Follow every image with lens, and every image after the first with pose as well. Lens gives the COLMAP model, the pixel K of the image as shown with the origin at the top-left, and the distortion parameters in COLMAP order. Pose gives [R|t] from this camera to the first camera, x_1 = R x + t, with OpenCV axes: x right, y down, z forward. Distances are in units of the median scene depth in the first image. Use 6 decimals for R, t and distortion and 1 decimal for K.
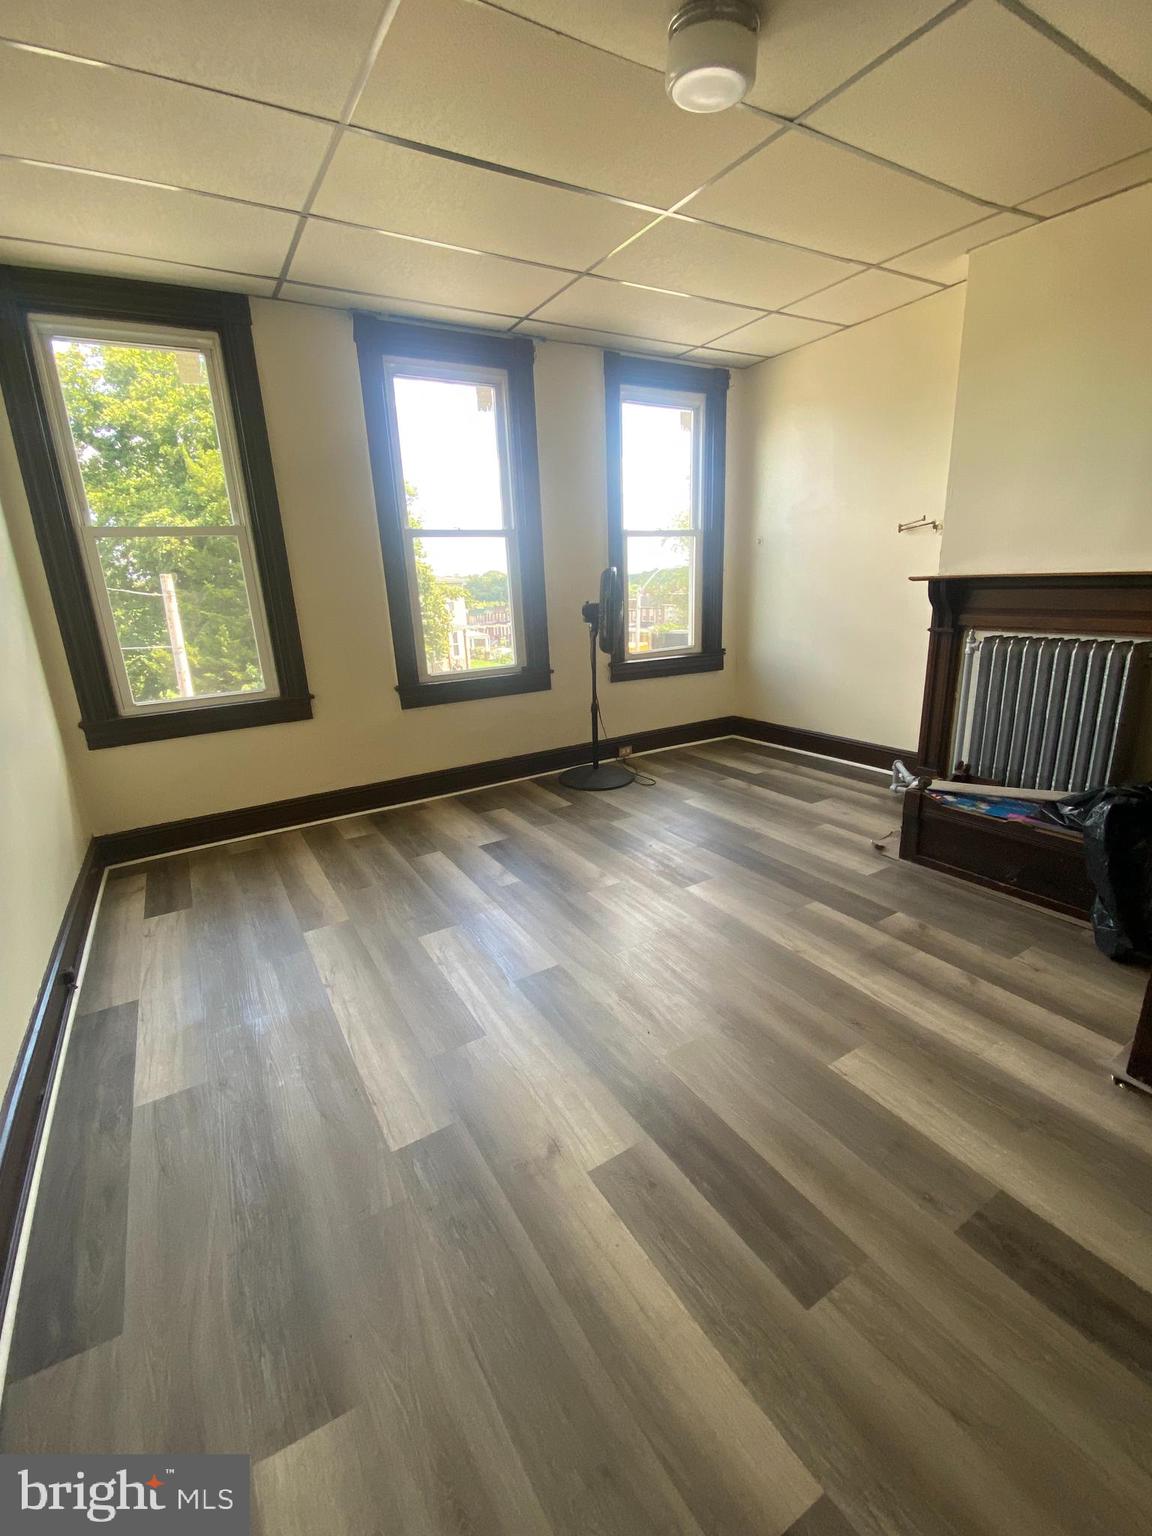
lens RADIAL K [[656.8, 0, 574.2], [0, 656.8, 778.7], [0, 0, 1]] dist [0.046695, -0.040981]
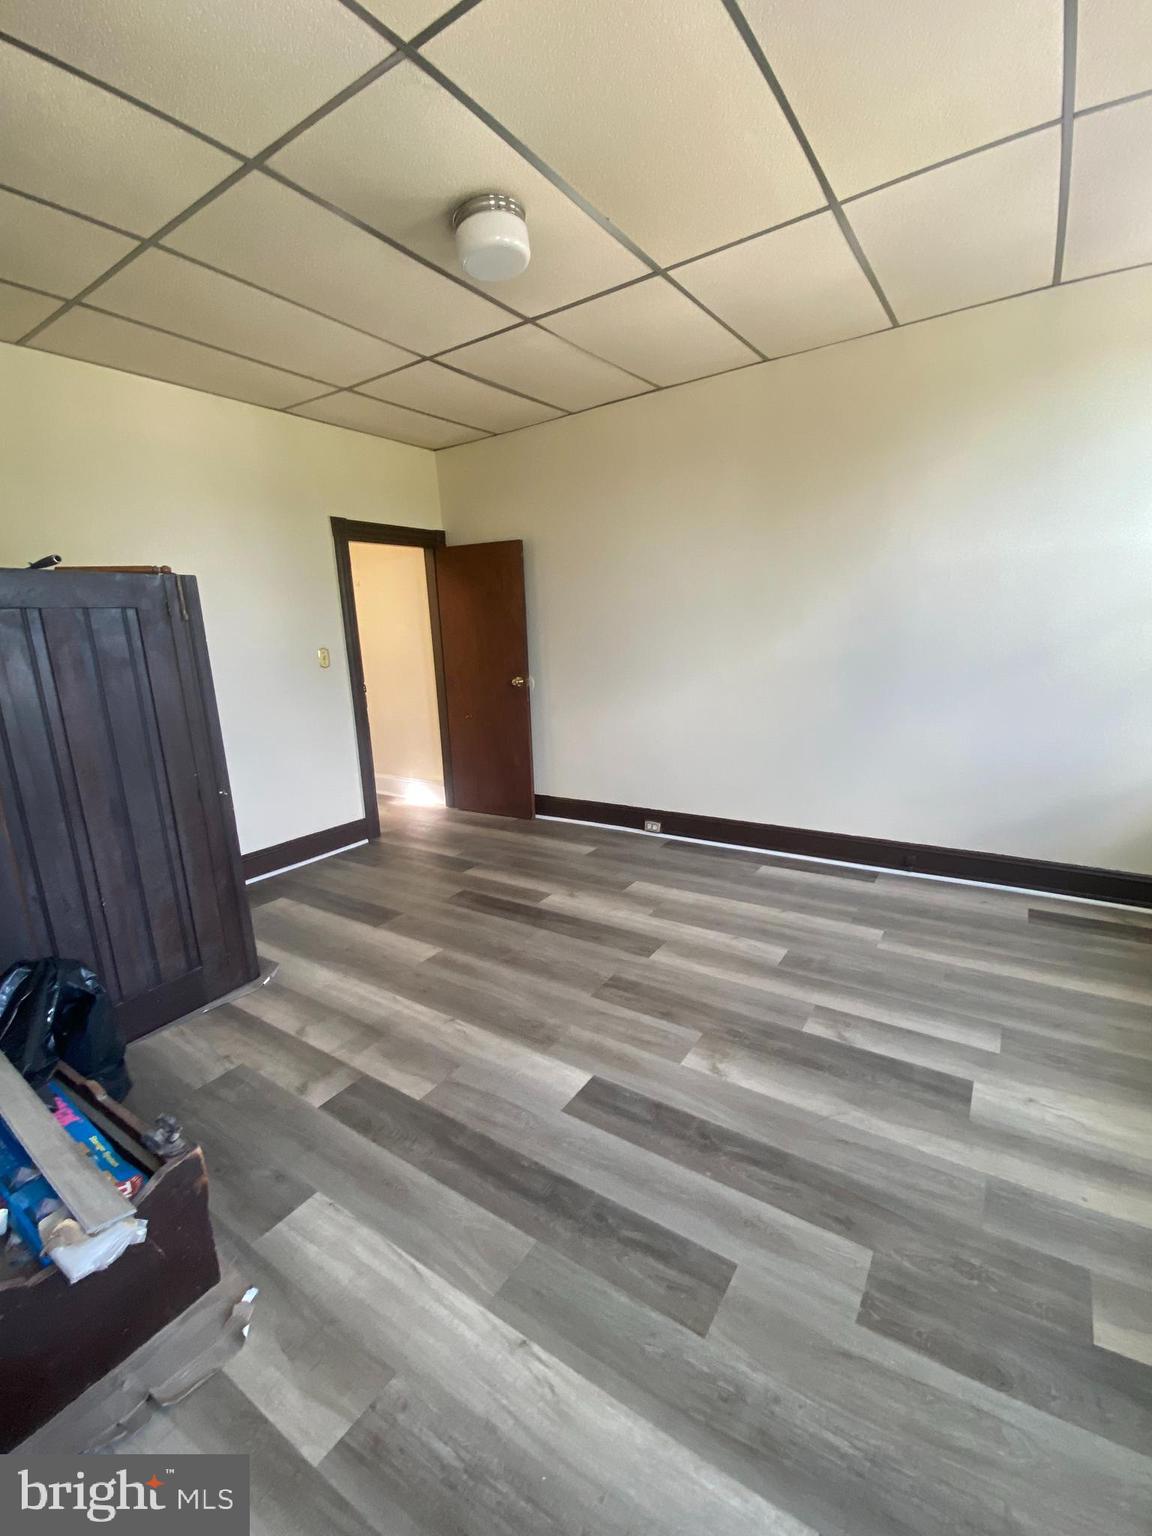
lens RADIAL K [[656.8, 0, 574.2], [0, 656.8, 778.7], [0, 0, 1]] dist [0.046695, -0.040981]
pose [[-0.906306, 0.175700, -0.384368, 0.501077], [-0.039317, 0.870488, 0.490617, -0.582078], [0.420789, 0.459762, -0.782020, 1.737554]]
